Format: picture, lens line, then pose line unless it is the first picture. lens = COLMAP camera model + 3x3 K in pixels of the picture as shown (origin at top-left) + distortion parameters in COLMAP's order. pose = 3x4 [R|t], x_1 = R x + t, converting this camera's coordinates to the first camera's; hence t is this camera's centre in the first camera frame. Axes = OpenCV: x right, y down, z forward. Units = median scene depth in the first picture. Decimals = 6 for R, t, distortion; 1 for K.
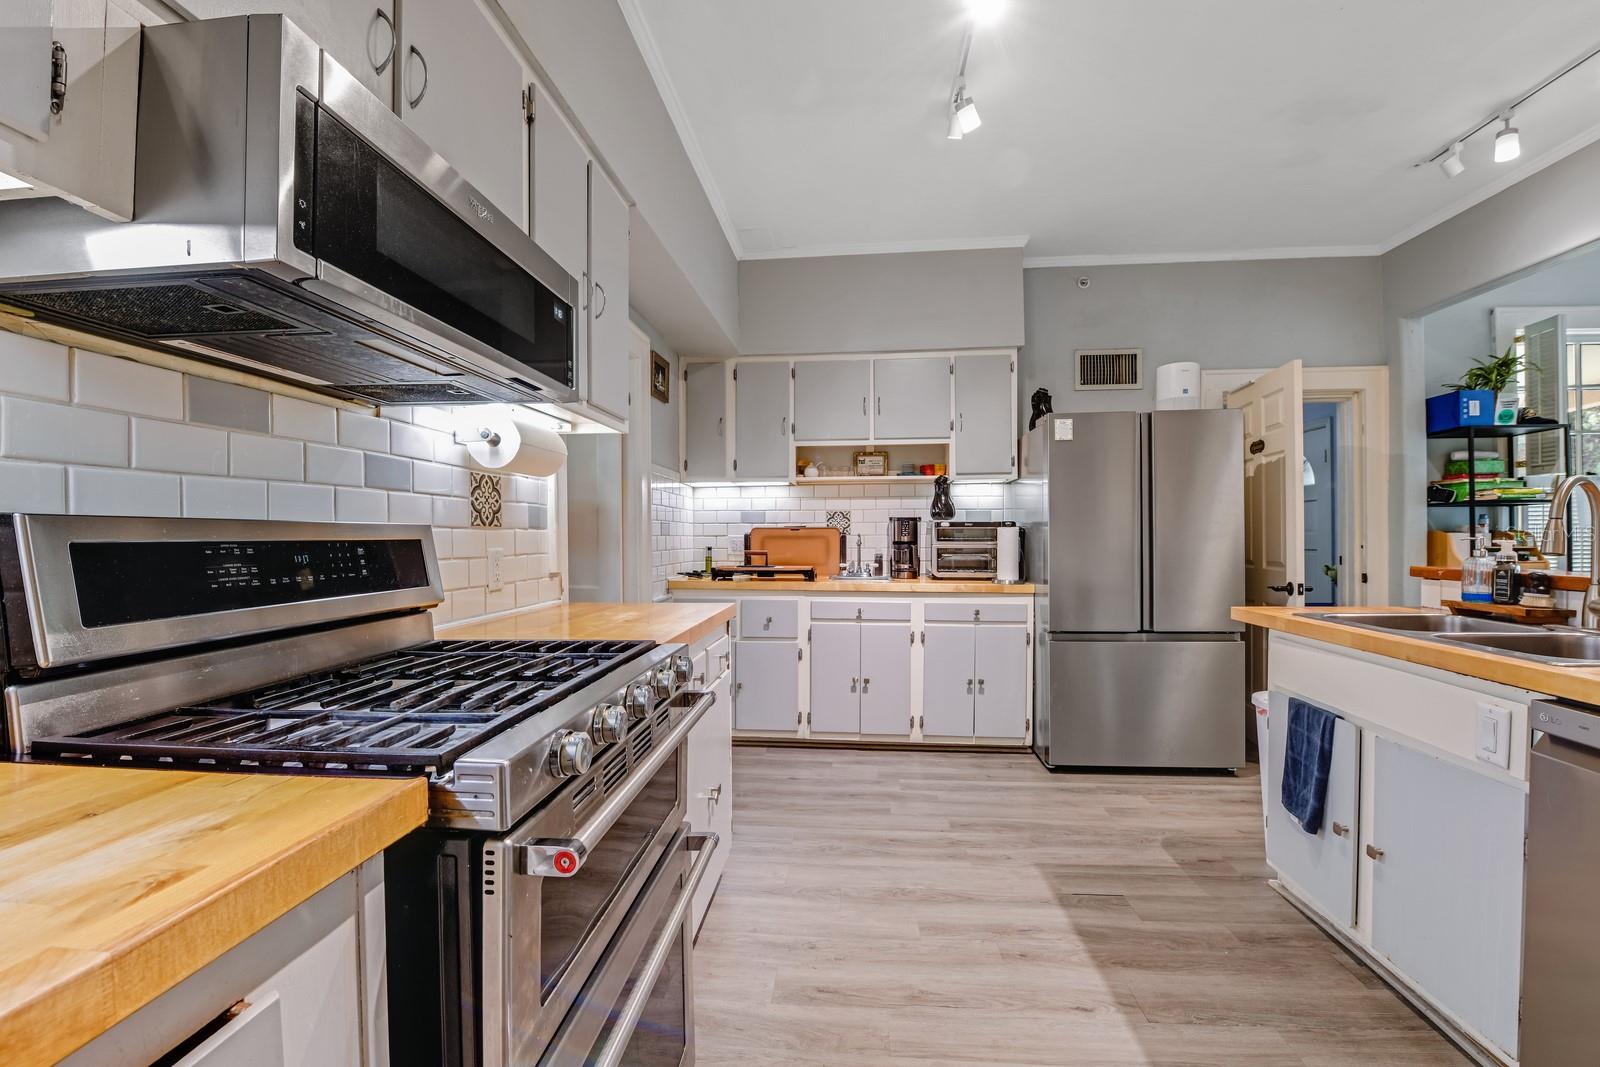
lens RADIAL K [[672.3, 0, 799.5], [0, 672.3, 531.1], [0, 0, 1]] dist [-0.016421, -0.000618]
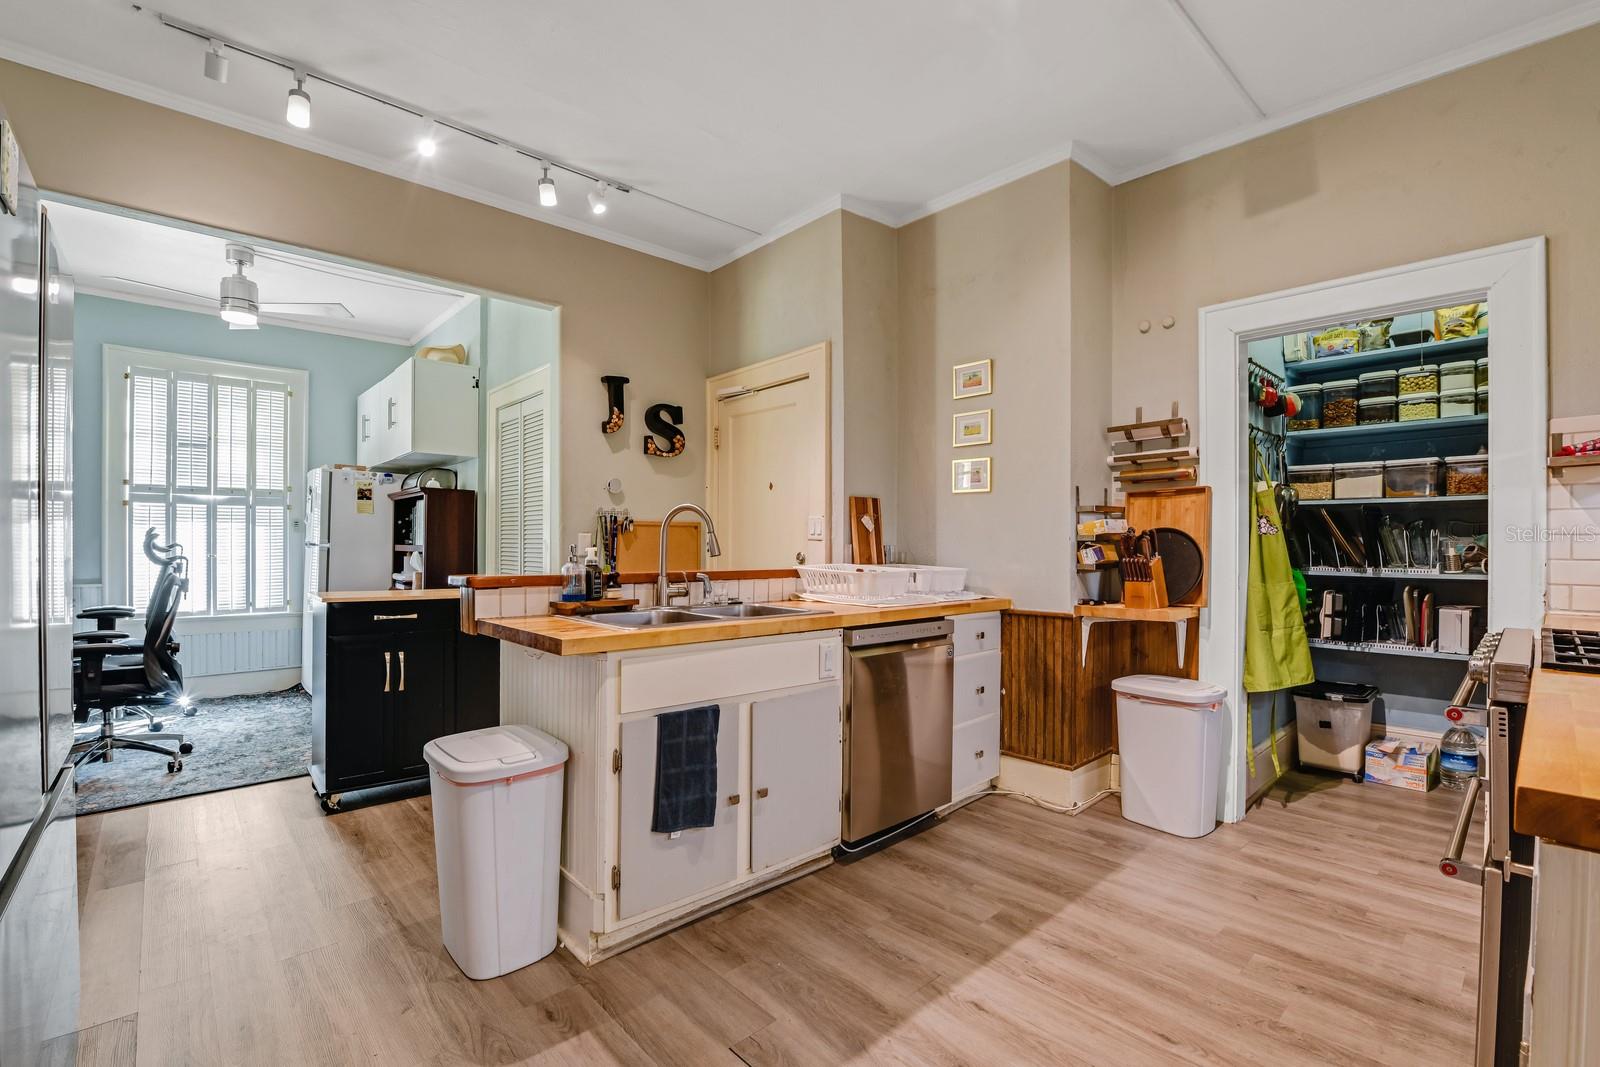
lens RADIAL K [[703.5, 0, 803.5], [0, 703.5, 546.6], [0, 0, 1]] dist [-0.017411, -0.000848]
pose [[-0.735211, 0.002081, 0.677836, -0.061490], [0.000108, 0.999996, -0.002953, 0.011022], [-0.677839, -0.002098, -0.735208, 1.183443]]
